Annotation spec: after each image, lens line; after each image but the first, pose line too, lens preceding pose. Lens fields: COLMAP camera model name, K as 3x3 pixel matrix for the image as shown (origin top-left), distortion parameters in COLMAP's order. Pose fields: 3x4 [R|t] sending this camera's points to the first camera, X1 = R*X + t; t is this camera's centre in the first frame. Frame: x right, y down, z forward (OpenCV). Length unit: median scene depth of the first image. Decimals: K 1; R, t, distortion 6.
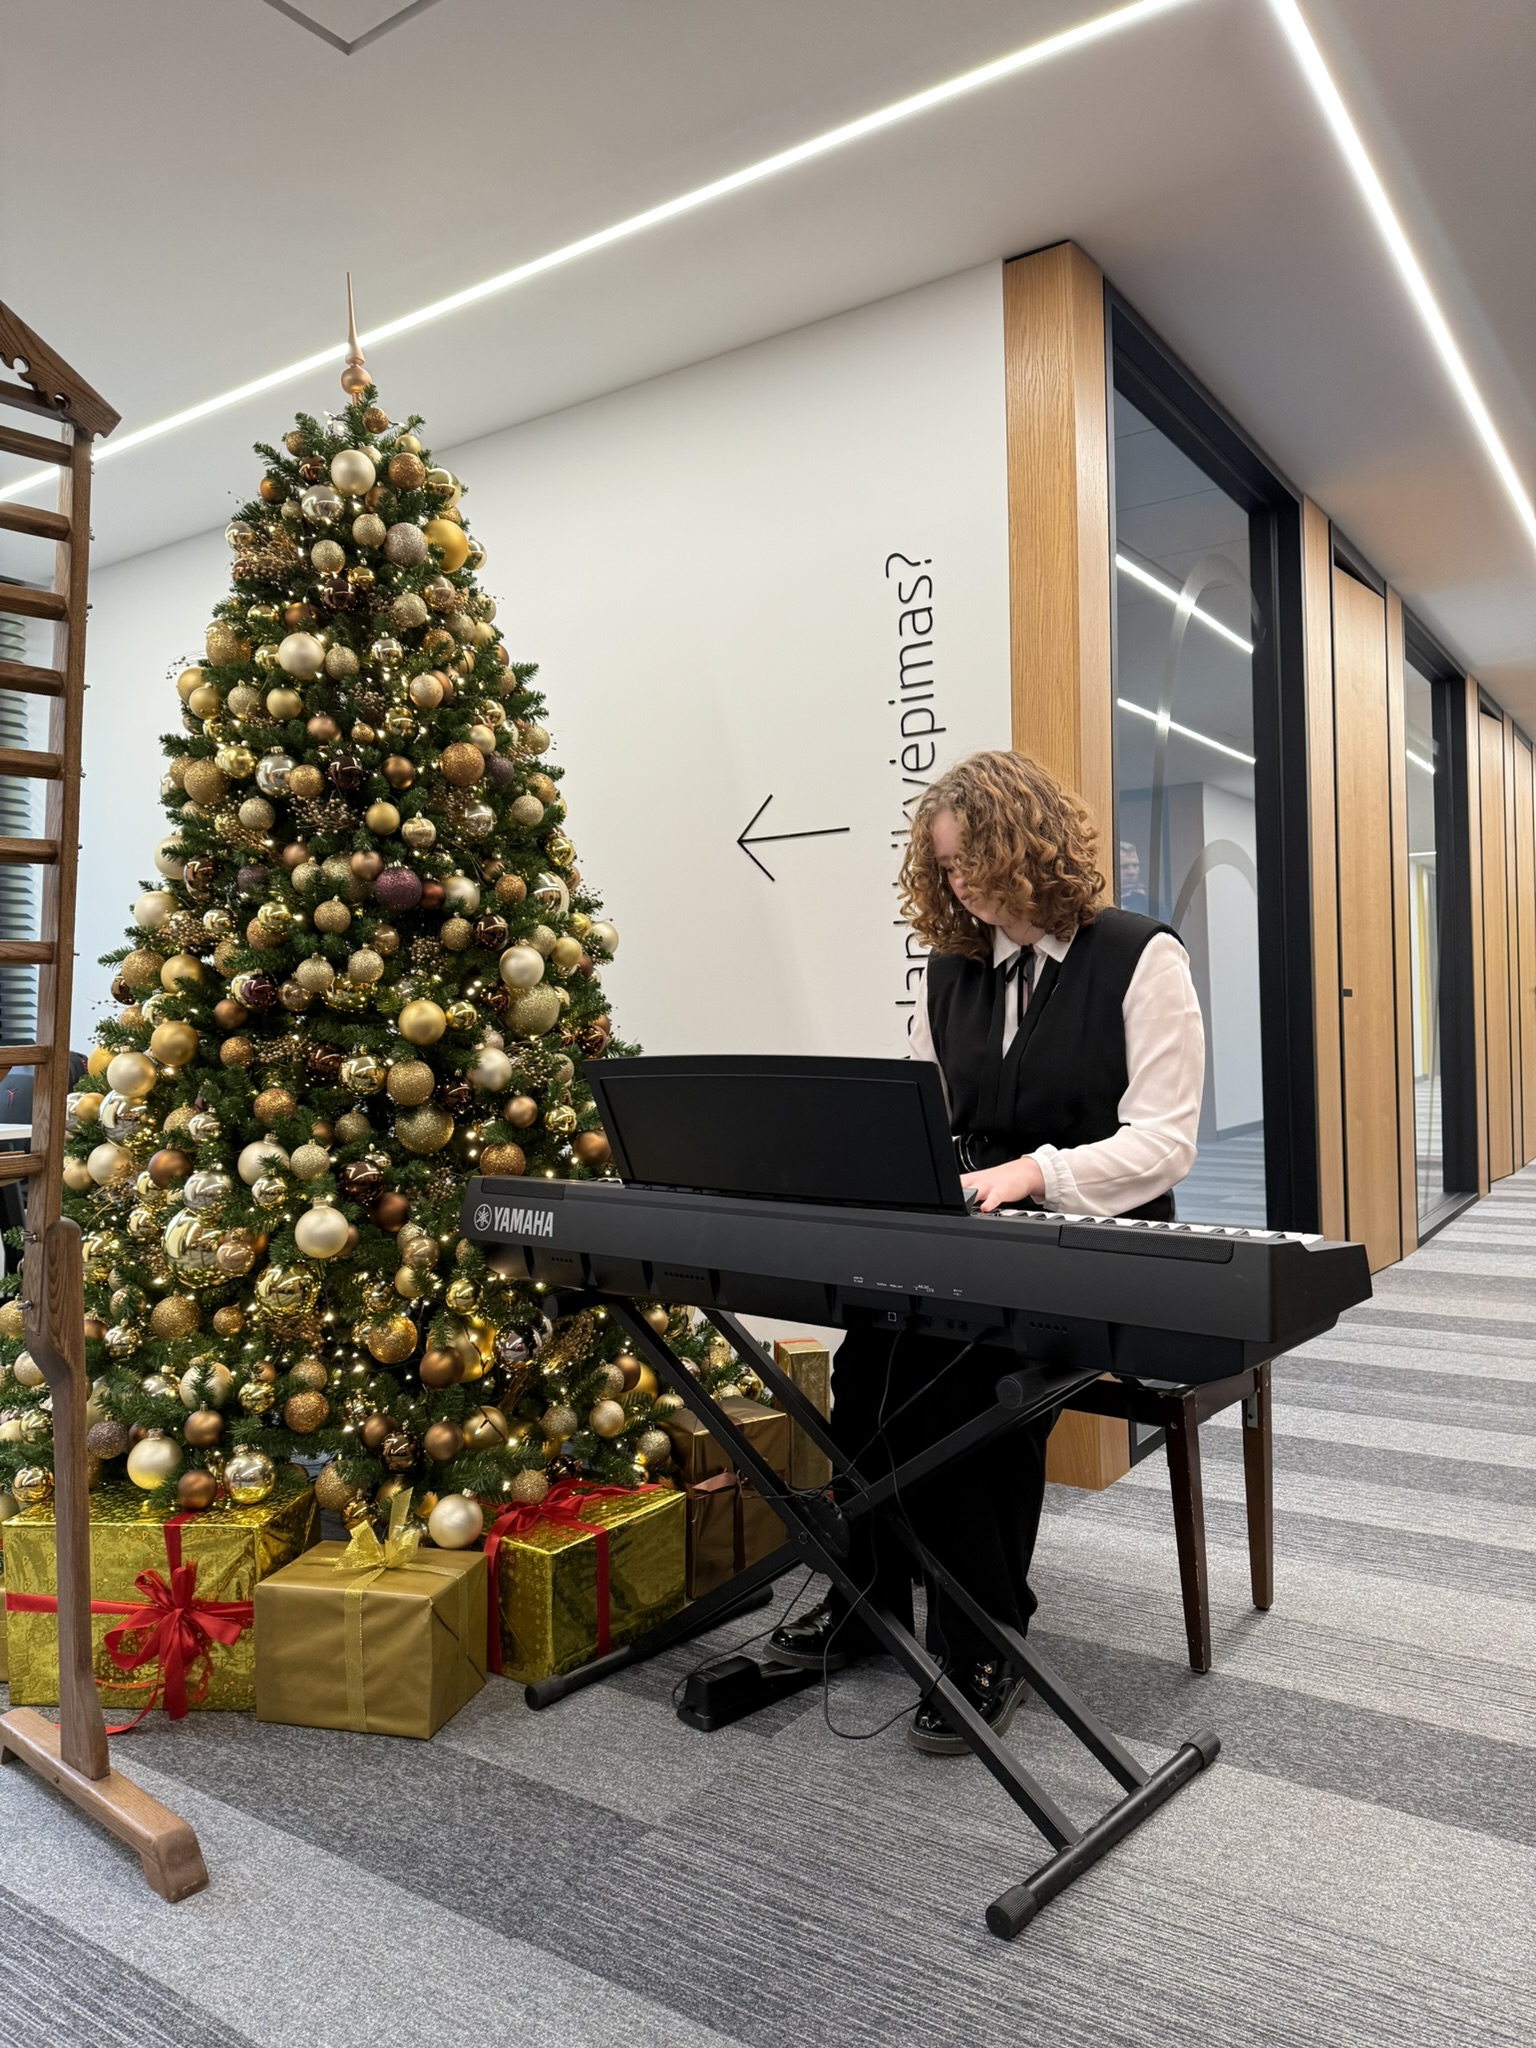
lens RADIAL K [[1452.7, 0, 762.5], [0, 1452.7, 1019.2], [0, 0, 1]] dist [0.068458, -0.071023]
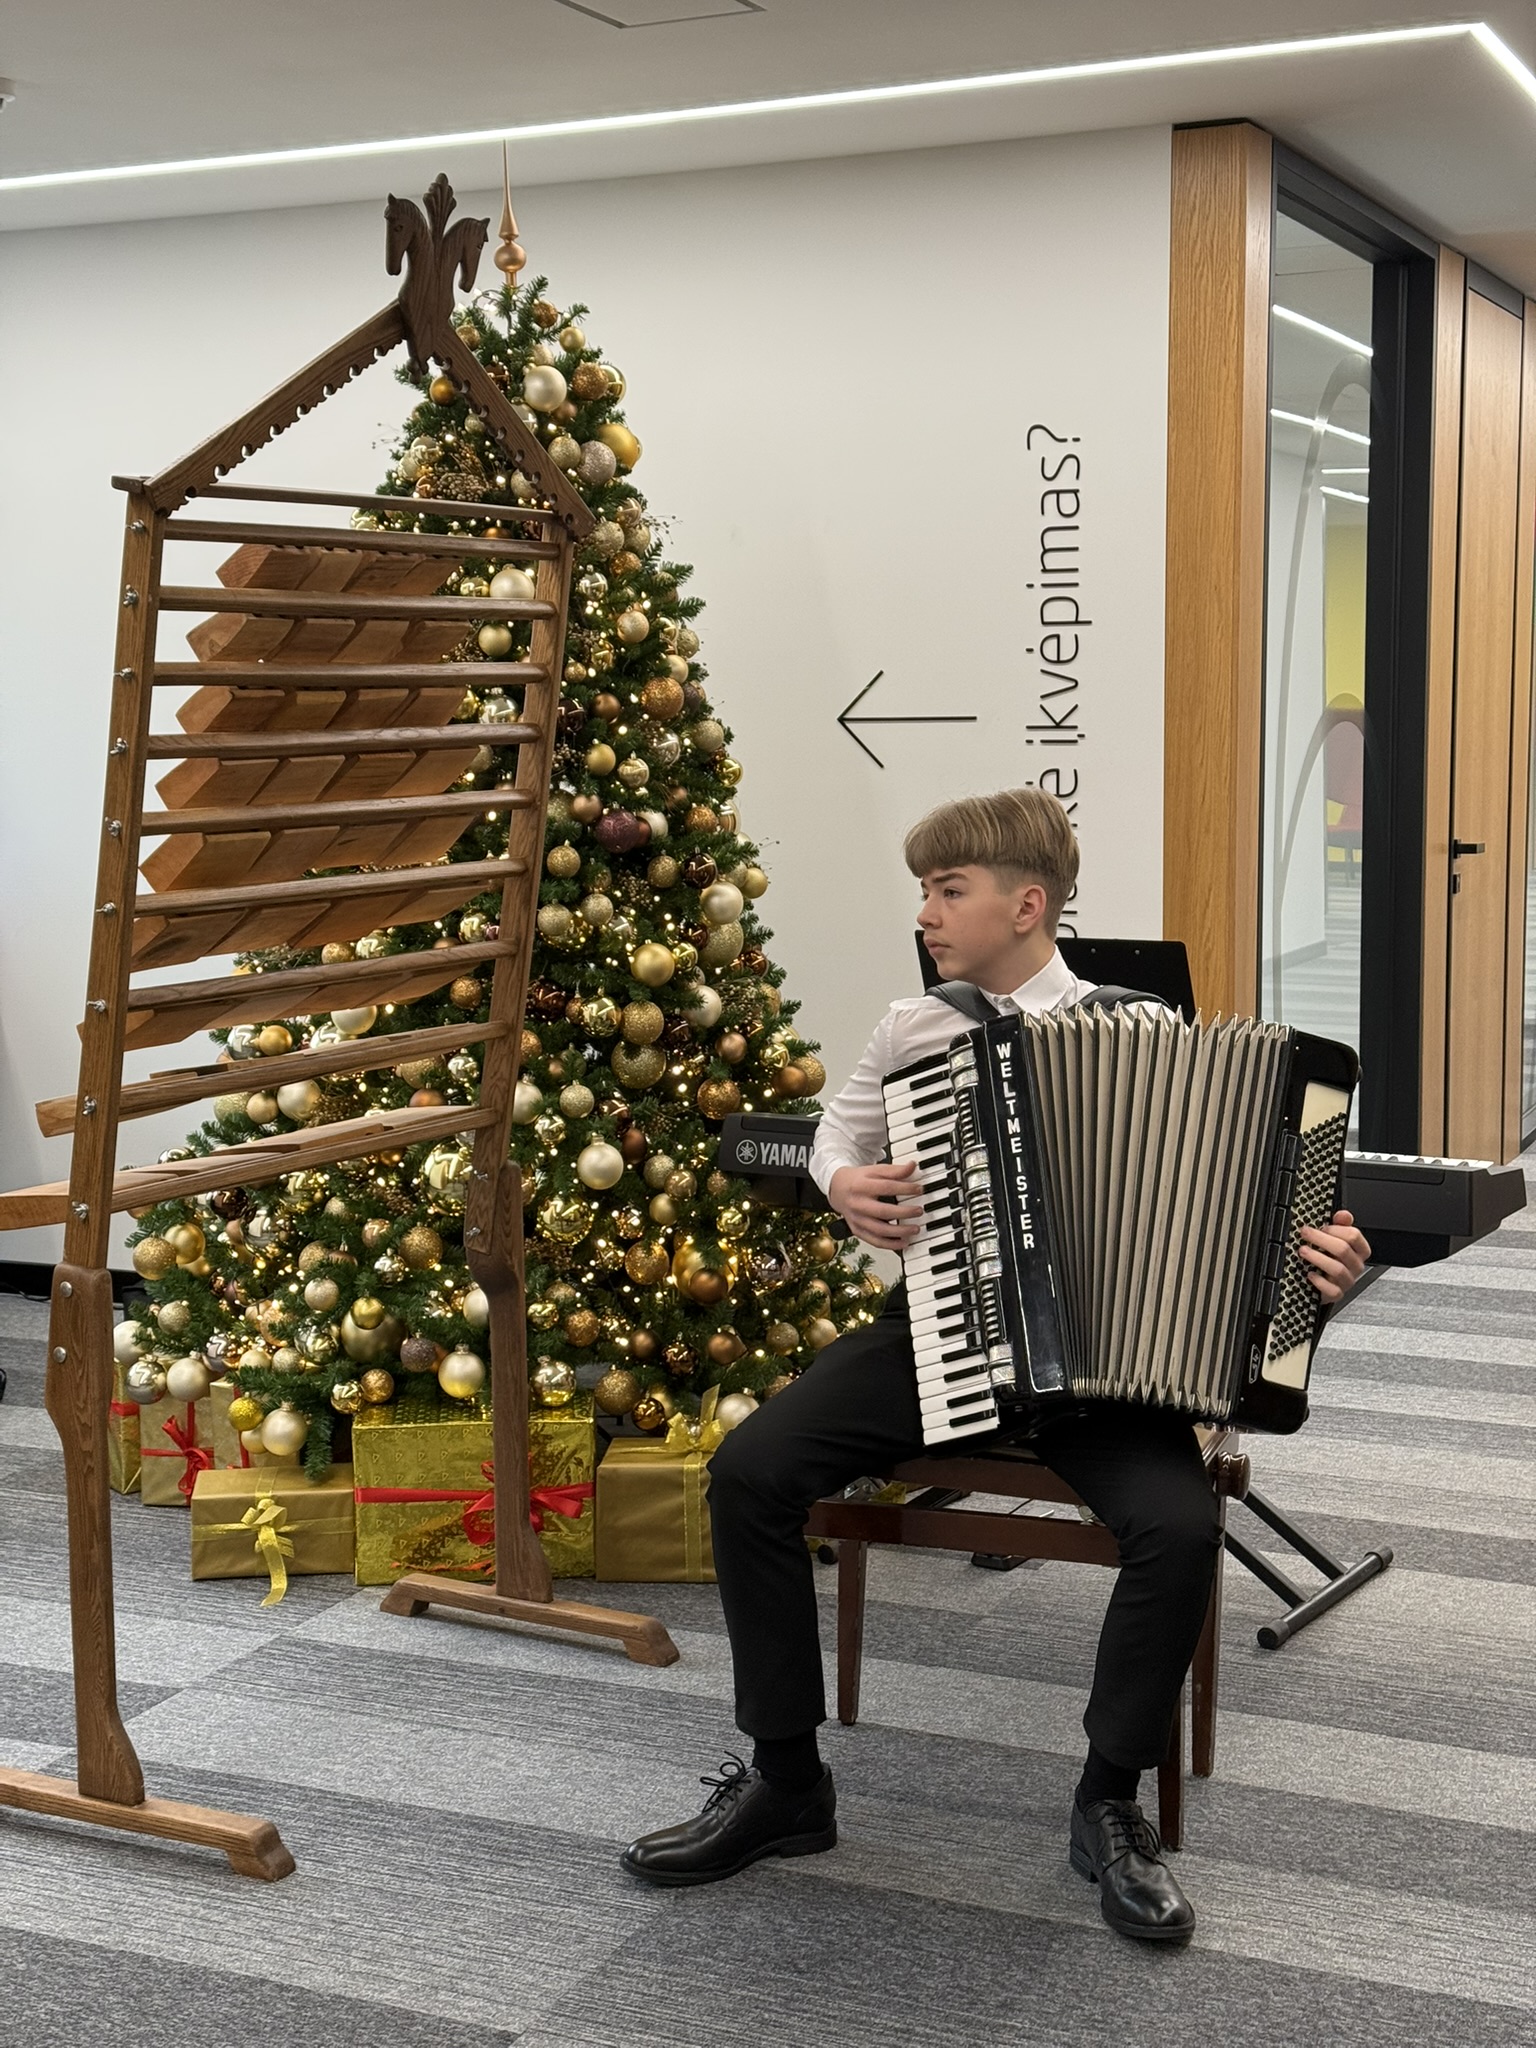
lens RADIAL K [[2892.9, 0, 750.3], [0, 2892.9, 1010.9], [0, 0, 1]] dist [0.148615, 0.000000]
pose [[0.985498, -0.005530, 0.169595, -0.500381], [-0.013245, 0.993912, 0.109379, -0.186135], [-0.169167, -0.110039, 0.979425, -1.006325]]
